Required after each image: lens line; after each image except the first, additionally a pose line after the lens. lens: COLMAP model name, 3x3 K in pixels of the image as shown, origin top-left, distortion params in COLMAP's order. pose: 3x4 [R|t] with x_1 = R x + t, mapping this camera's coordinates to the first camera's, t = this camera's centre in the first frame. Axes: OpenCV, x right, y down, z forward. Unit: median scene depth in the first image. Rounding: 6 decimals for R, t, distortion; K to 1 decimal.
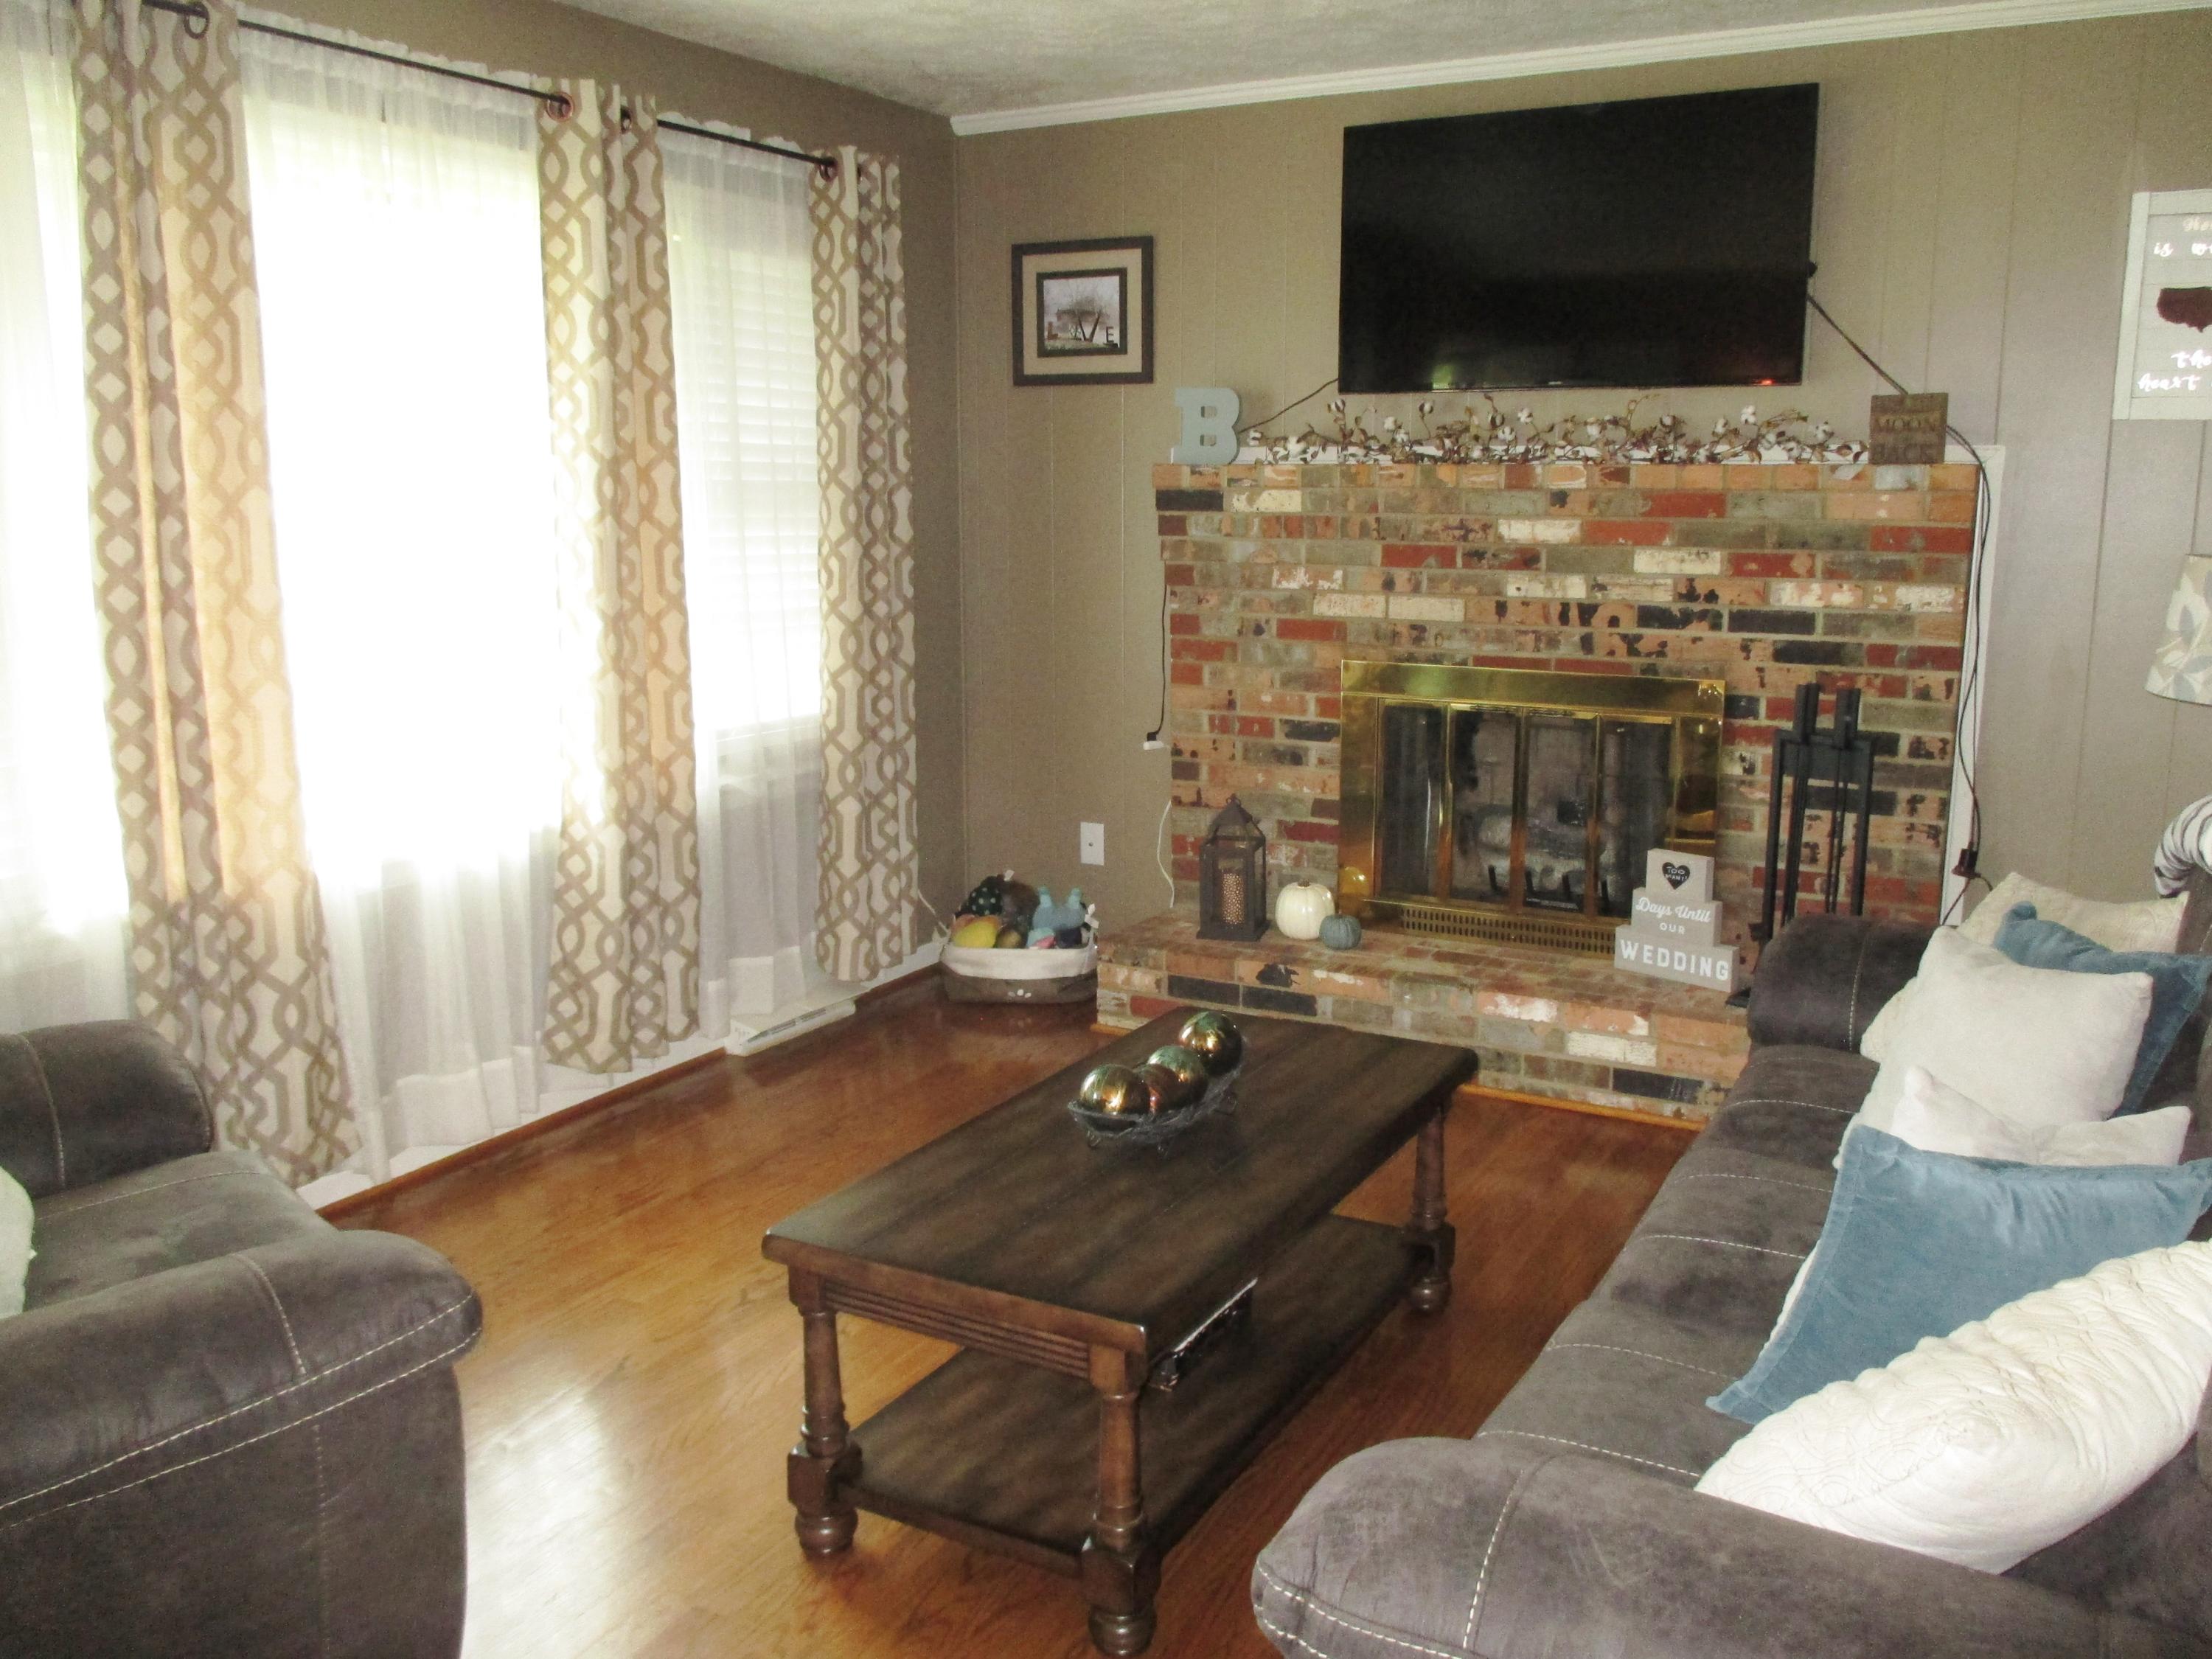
lens RADIAL K [[1858.3, 0, 1119.2], [0, 1858.3, 796.8], [0, 0, 1]] dist [-0.029367, 0.010768]
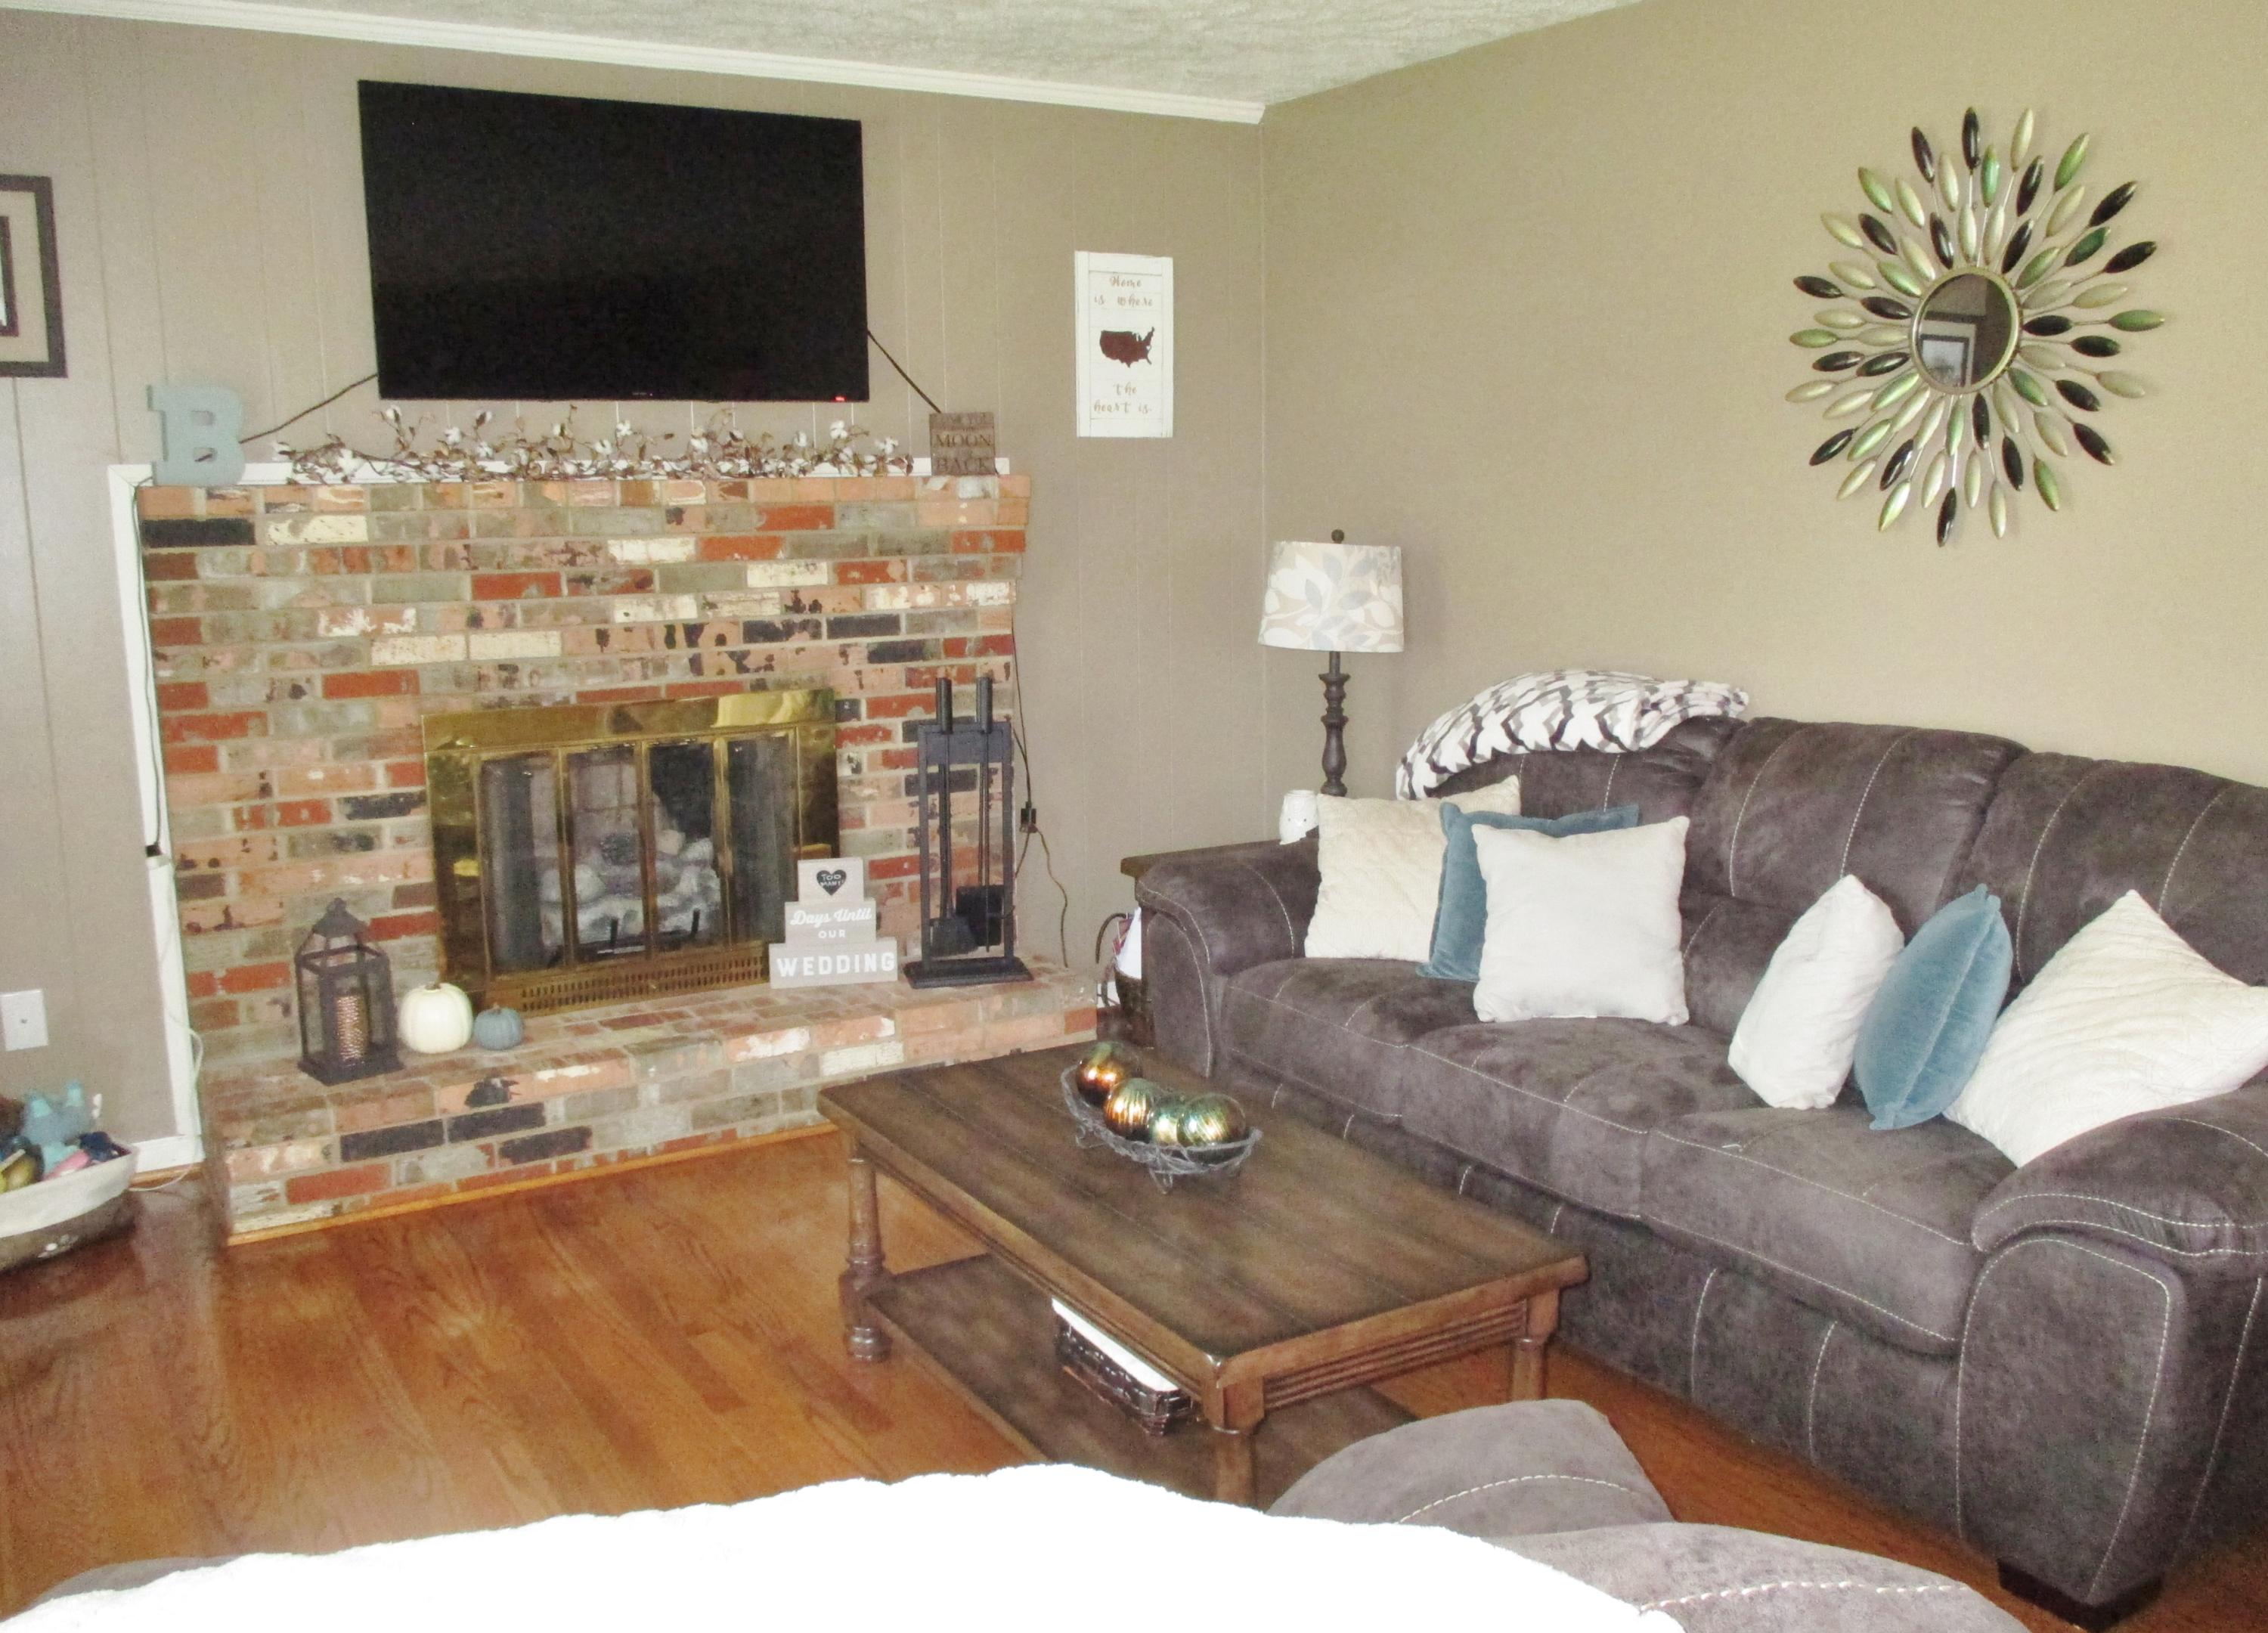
lens RADIAL K [[1964.6, 0, 1129.5], [0, 1964.6, 792.7], [0, 0, 1]] dist [-0.036332, 0.010883]
pose [[0.495793, -0.143229, 0.856548, -0.526624], [0.161043, 0.984362, 0.071385, -0.055342], [-0.853378, 0.102549, 0.511106, 0.303869]]
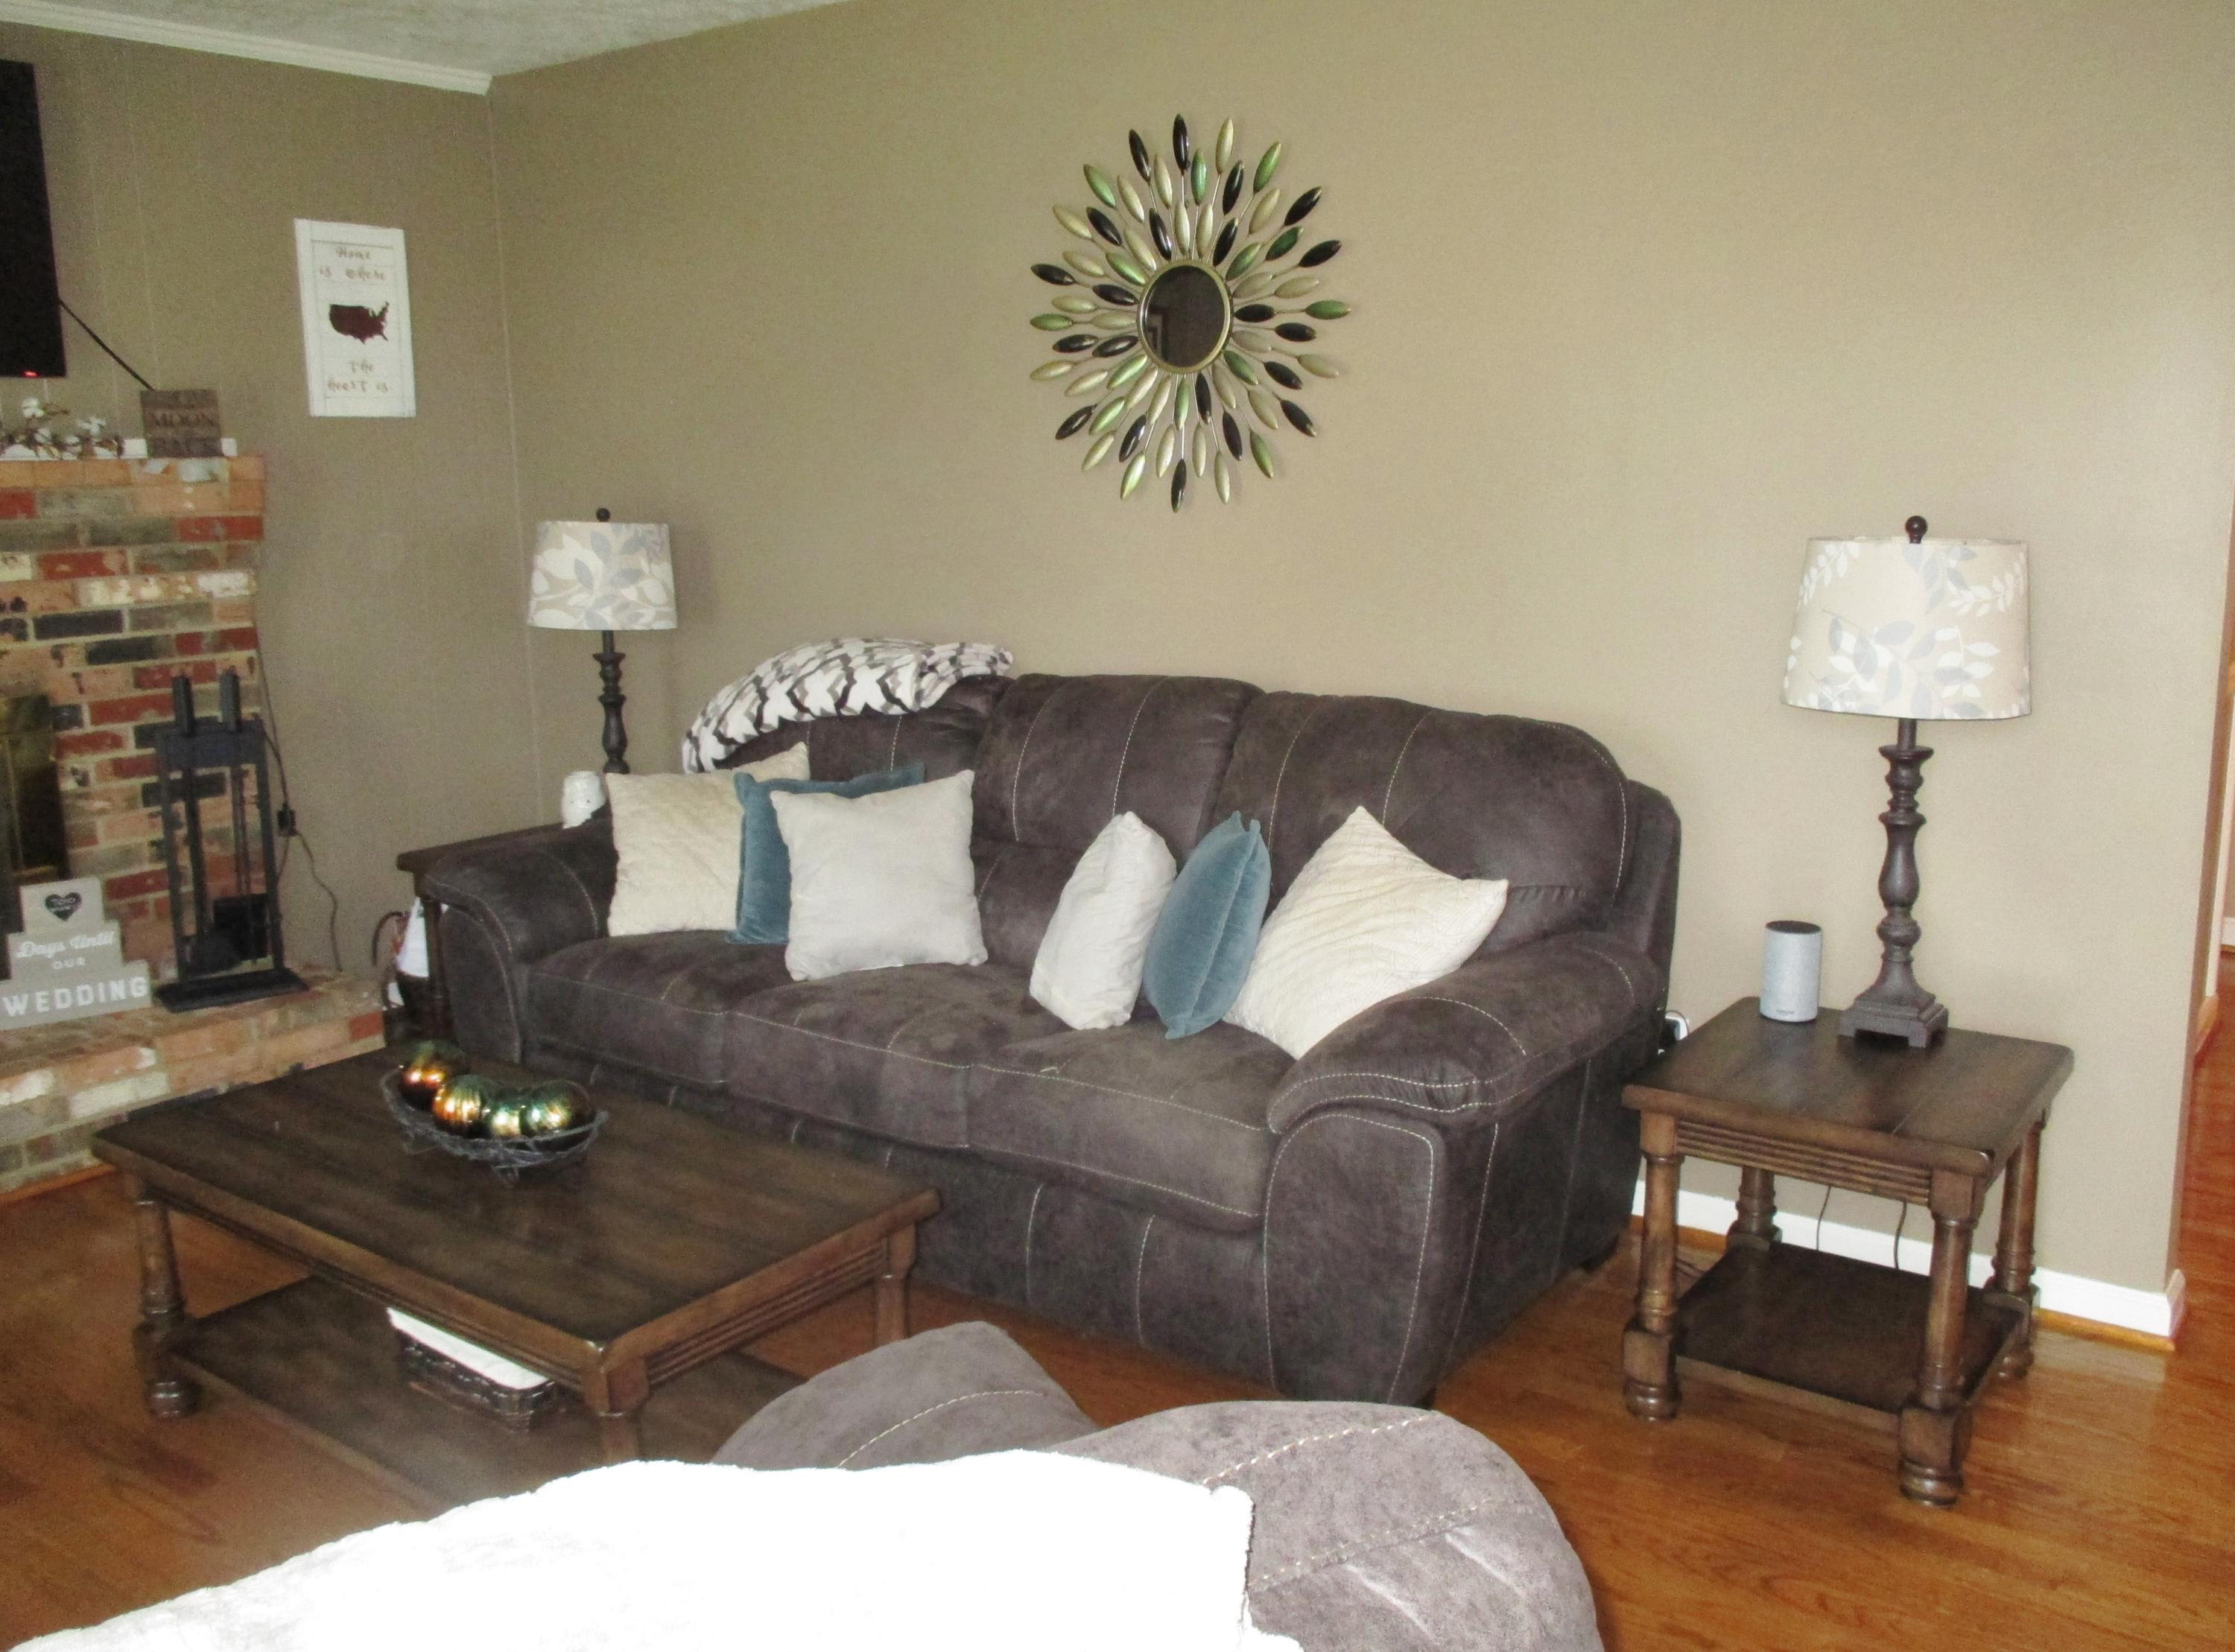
lens RADIAL K [[1892.9, 0, 1124.6], [0, 1892.9, 806.8], [0, 0, 1]] dist [-0.035517, 0.012849]
pose [[0.125716, -0.185822, 0.974508, -0.528447], [0.186335, 0.969242, 0.160780, -0.056574], [-0.974410, 0.161372, 0.156474, 0.327680]]
